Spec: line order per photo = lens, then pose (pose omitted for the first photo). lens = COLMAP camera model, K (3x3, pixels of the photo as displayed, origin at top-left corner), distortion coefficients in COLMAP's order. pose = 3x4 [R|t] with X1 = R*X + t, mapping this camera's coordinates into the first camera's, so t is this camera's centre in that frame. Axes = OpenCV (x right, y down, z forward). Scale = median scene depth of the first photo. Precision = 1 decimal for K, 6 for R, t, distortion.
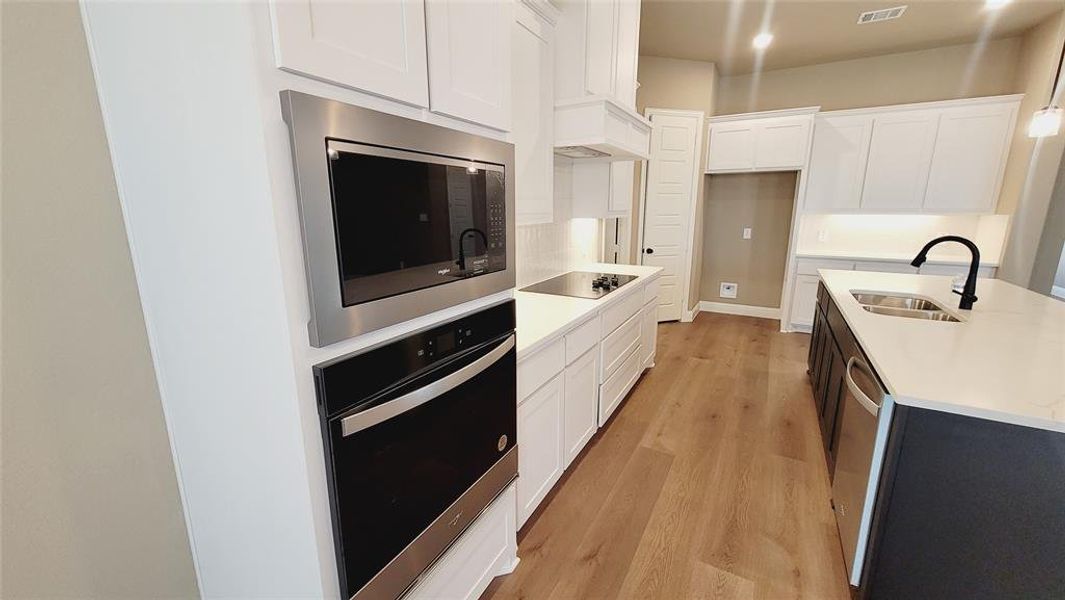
lens RADIAL K [[419.4, 0, 528.8], [0, 419.4, 297.8], [0, 0, 1]] dist [0.000813, -0.000133]
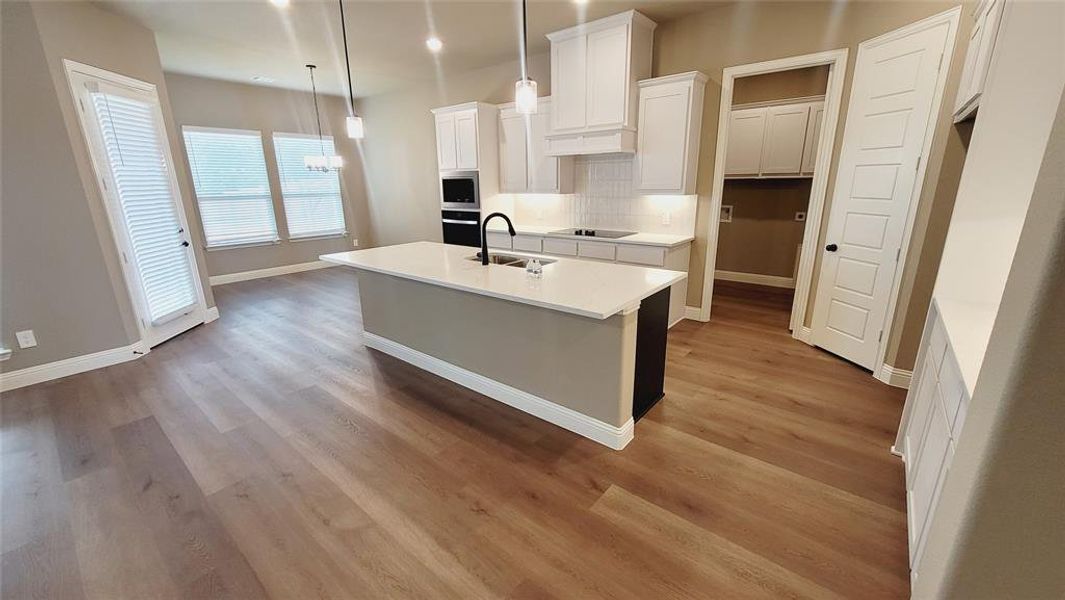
lens RADIAL K [[419.4, 0, 528.8], [0, 419.4, 297.8], [0, 0, 1]] dist [0.000813, -0.000133]
pose [[-0.166498, 0.268663, -0.948735, 1.175654], [-0.196803, 0.933752, 0.298958, -0.157877], [0.966202, 0.236490, -0.102594, 0.645789]]
